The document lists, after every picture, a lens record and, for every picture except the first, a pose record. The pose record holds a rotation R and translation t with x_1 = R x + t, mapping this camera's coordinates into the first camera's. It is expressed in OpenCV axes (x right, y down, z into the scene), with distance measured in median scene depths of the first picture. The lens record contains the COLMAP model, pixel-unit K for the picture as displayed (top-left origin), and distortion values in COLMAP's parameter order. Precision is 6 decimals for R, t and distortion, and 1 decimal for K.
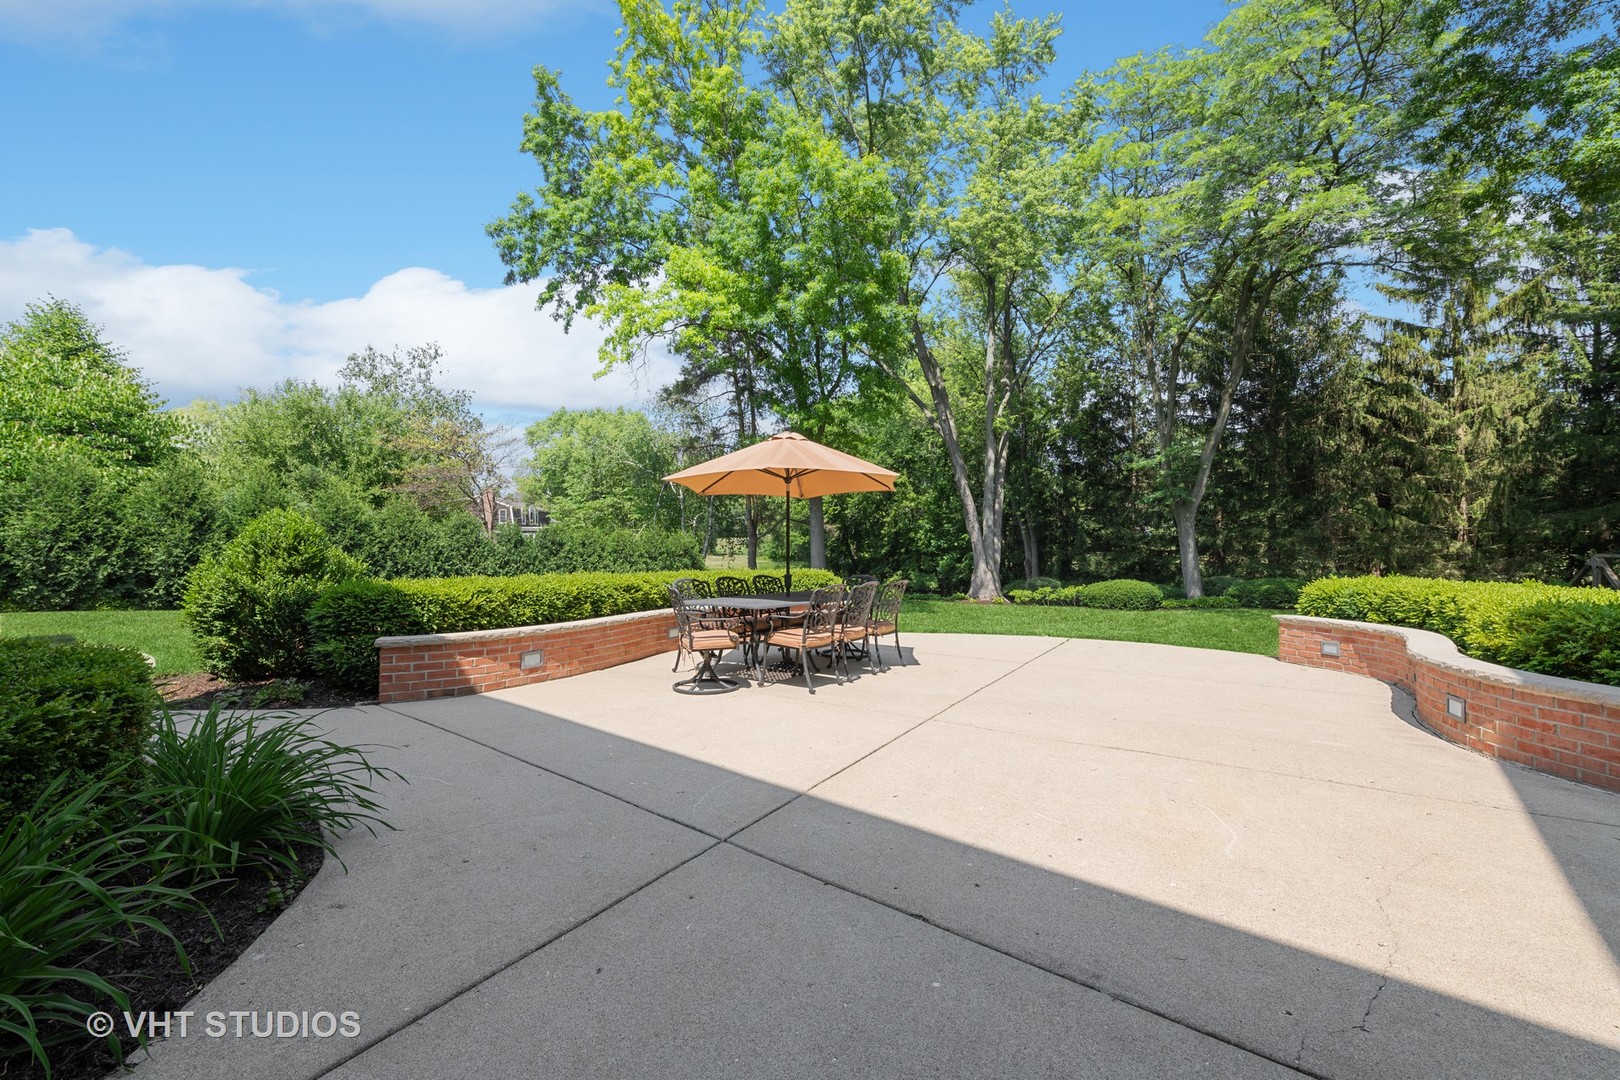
lens RADIAL K [[658.7, 0, 809.0], [0, 658.7, 538.5], [0, 0, 1]] dist [-0.002061, -0.000412]
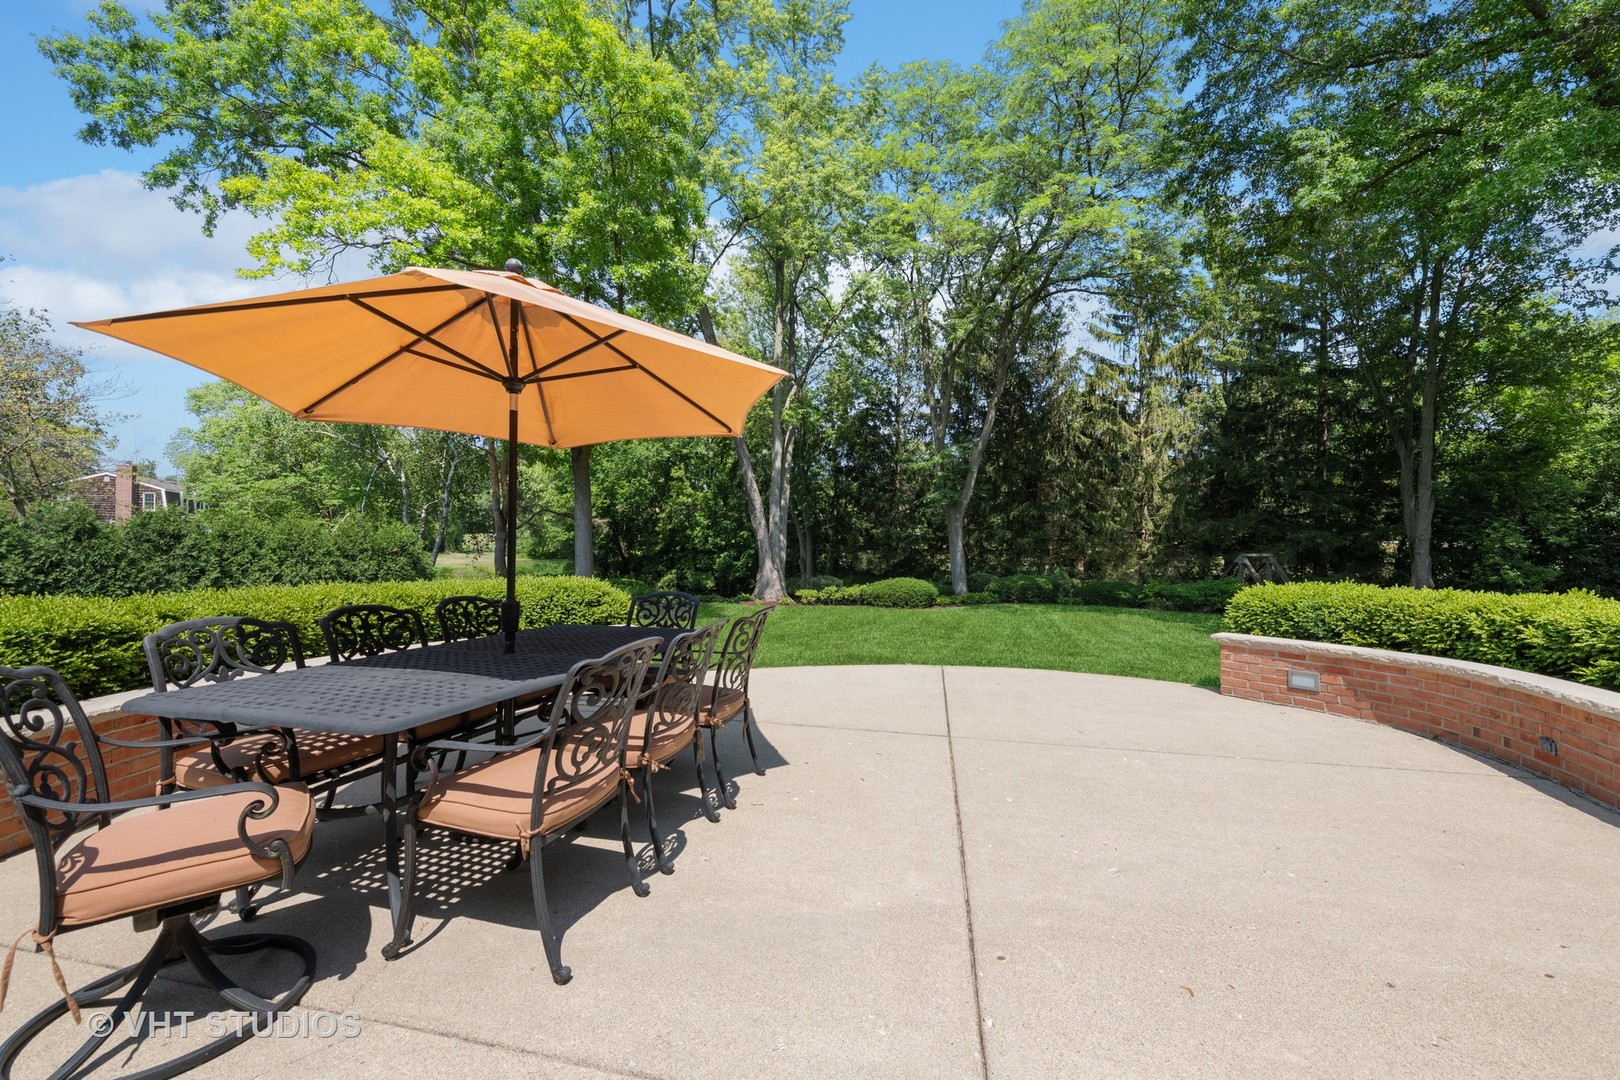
lens RADIAL K [[636.3, 0, 810.6], [0, 636.3, 540.0], [0, 0, 1]] dist [0.006658, -0.001474]
pose [[0.937737, 0.009172, 0.347226, 0.001679], [-0.010919, 0.999936, 0.003074, 0.002467], [-0.347175, -0.006674, 0.937777, 0.125268]]
